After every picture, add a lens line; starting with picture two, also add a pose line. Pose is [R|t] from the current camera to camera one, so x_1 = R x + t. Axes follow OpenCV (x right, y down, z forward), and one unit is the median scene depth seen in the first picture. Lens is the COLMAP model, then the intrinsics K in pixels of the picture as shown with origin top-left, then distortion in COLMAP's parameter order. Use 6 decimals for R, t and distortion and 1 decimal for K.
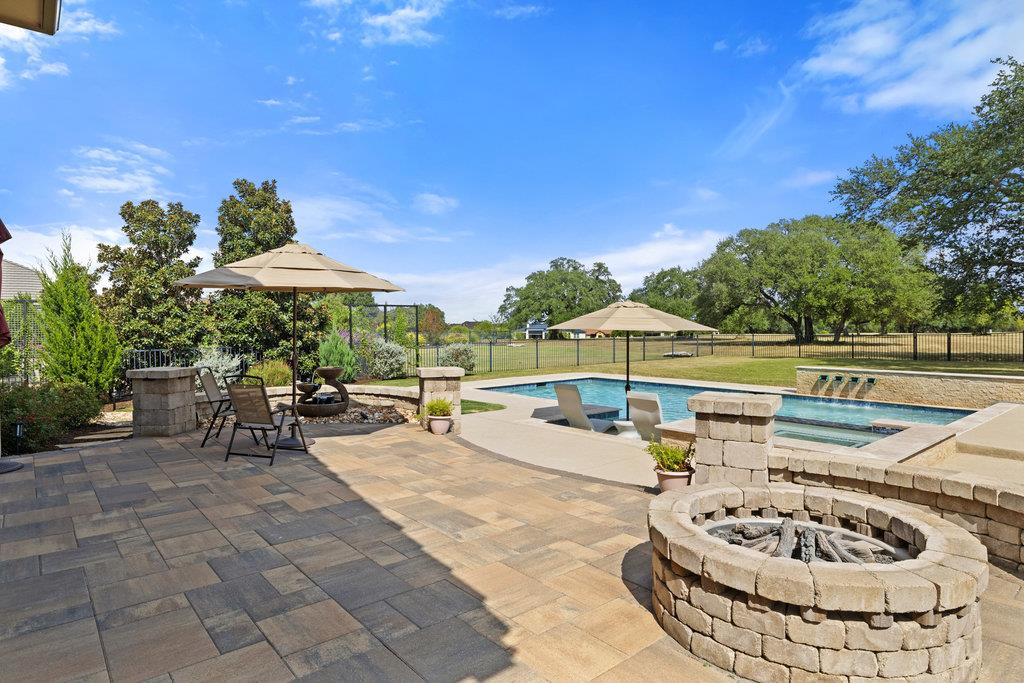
lens RADIAL K [[577.2, 0, 512.0], [0, 577.2, 341.5], [0, 0, 1]] dist [-0.000300, -0.000121]
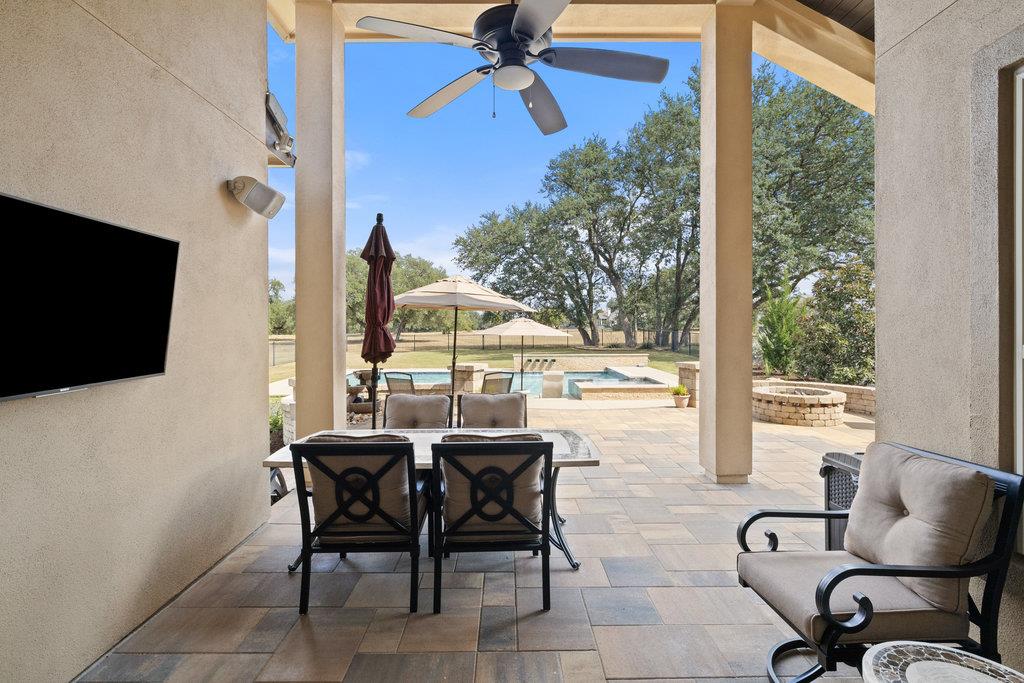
lens RADIAL K [[484.6, 0, 512.8], [0, 484.6, 326.5], [0, 0, 1]] dist [0.000462, 0.000095]
pose [[0.635352, 0.001159, 0.772222, -0.312952], [0.020524, 0.999620, -0.018387, -0.007242], [-0.771950, 0.027531, 0.635087, 0.047911]]
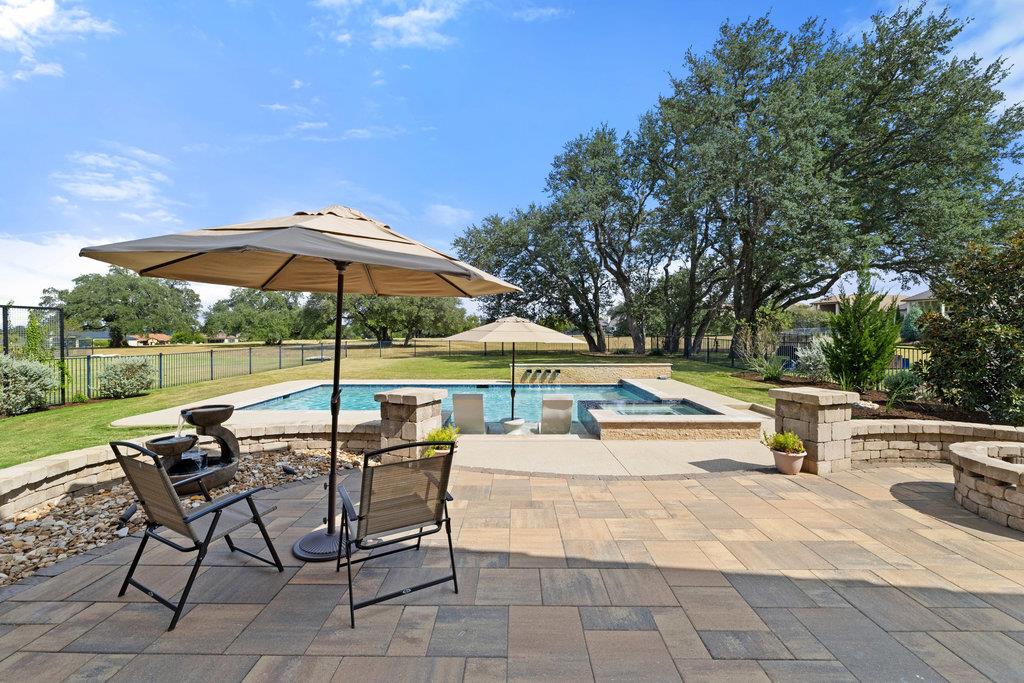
lens RADIAL K [[430.9, 0, 513.8], [0, 430.9, 340.3], [0, 0, 1]] dist [0.000851, 0.000086]
pose [[0.648934, -0.010865, 0.760767, -0.160594], [0.018515, 0.999827, -0.001514, -0.007618], [-0.760620, 0.015068, 0.649023, 0.153664]]
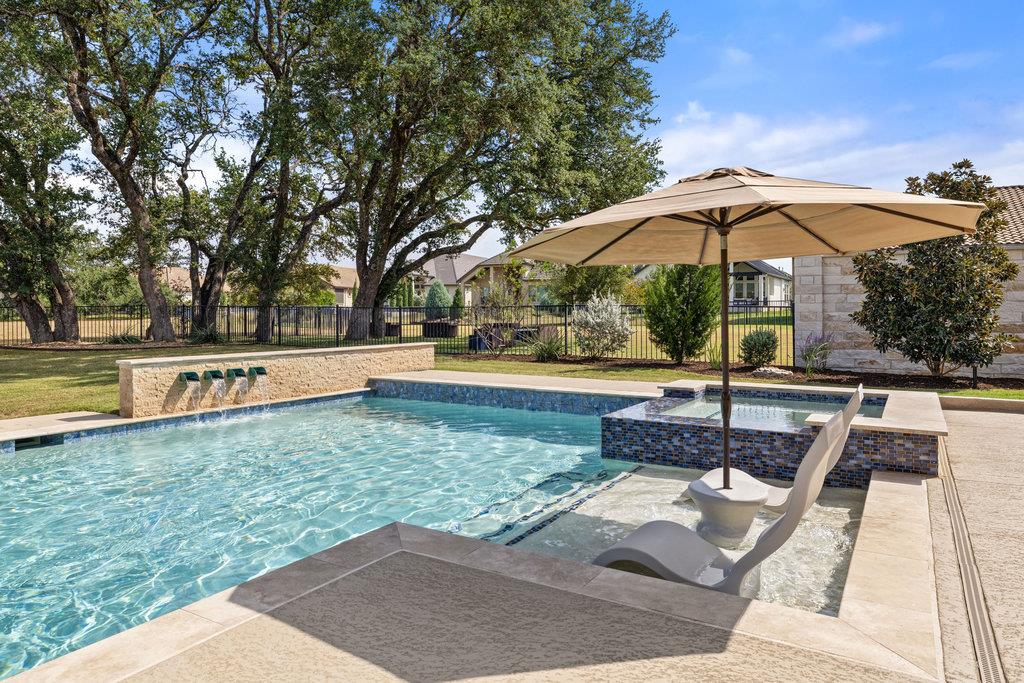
lens RADIAL K [[648.9, 0, 513.4], [0, 648.9, 316.6], [0, 0, 1]] dist [0.000235, -0.000078]
pose [[-0.311466, 0.006451, 0.950236, -0.055387], [0.032881, 0.999451, 0.003992, 0.007789], [-0.949688, 0.032488, -0.311507, 0.444412]]
